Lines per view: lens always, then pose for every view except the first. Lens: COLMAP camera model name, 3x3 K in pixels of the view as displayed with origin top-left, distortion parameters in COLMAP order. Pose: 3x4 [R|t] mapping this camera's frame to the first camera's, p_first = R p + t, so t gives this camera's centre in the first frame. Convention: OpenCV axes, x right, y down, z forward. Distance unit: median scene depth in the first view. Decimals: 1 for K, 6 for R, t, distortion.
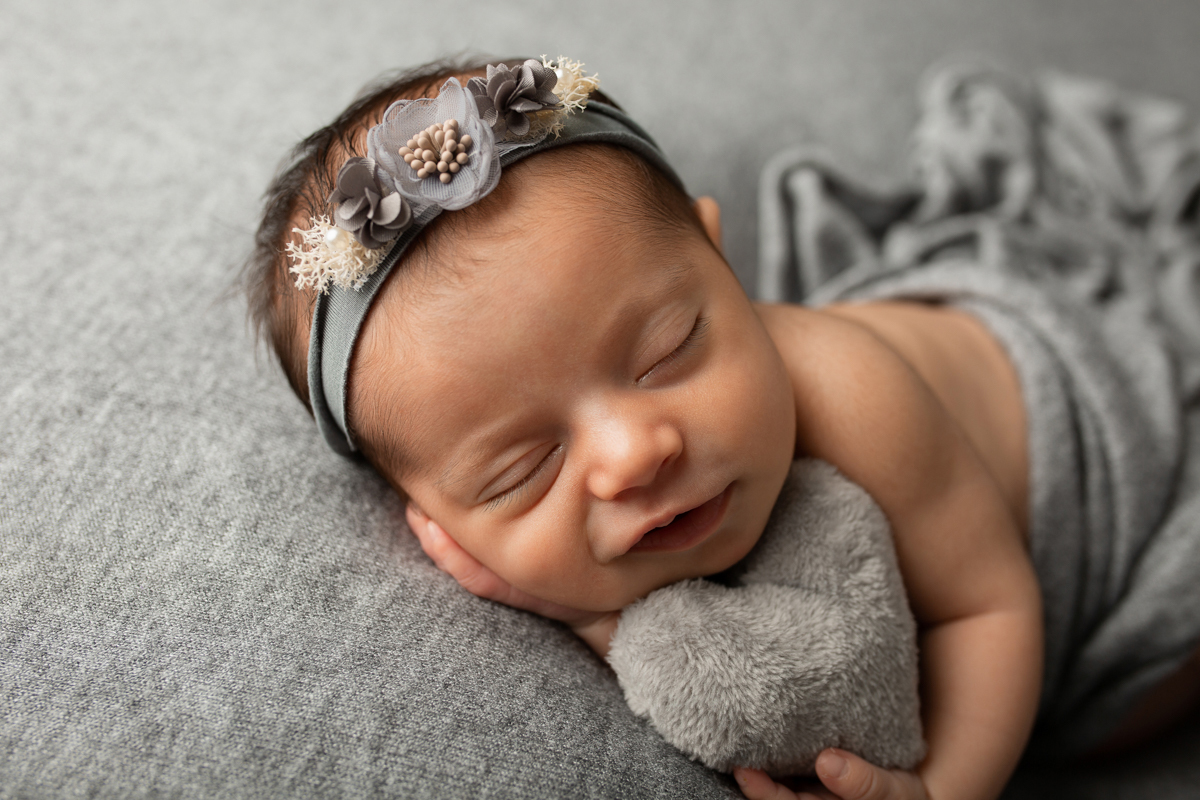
lens RADIAL K [[1324.2, 0, 564.5], [0, 1324.2, 385.1], [0, 0, 1]] dist [-0.075193, 0.106015]
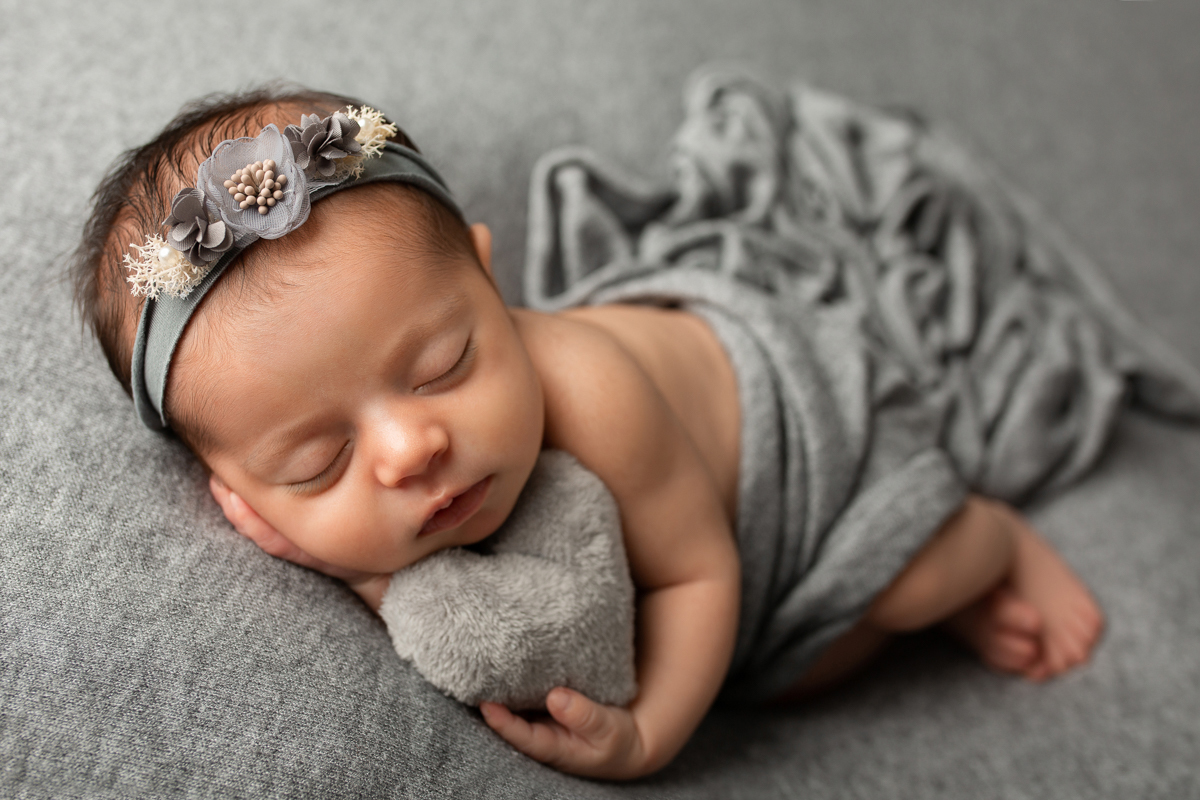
lens RADIAL K [[1324.2, 0, 564.5], [0, 1324.2, 385.1], [0, 0, 1]] dist [-0.075193, 0.106015]
pose [[0.983214, 0.043935, 0.177090, -0.024828], [-0.050289, 0.998236, 0.031551, -0.047254], [-0.175391, -0.039928, 0.983689, -0.211733]]
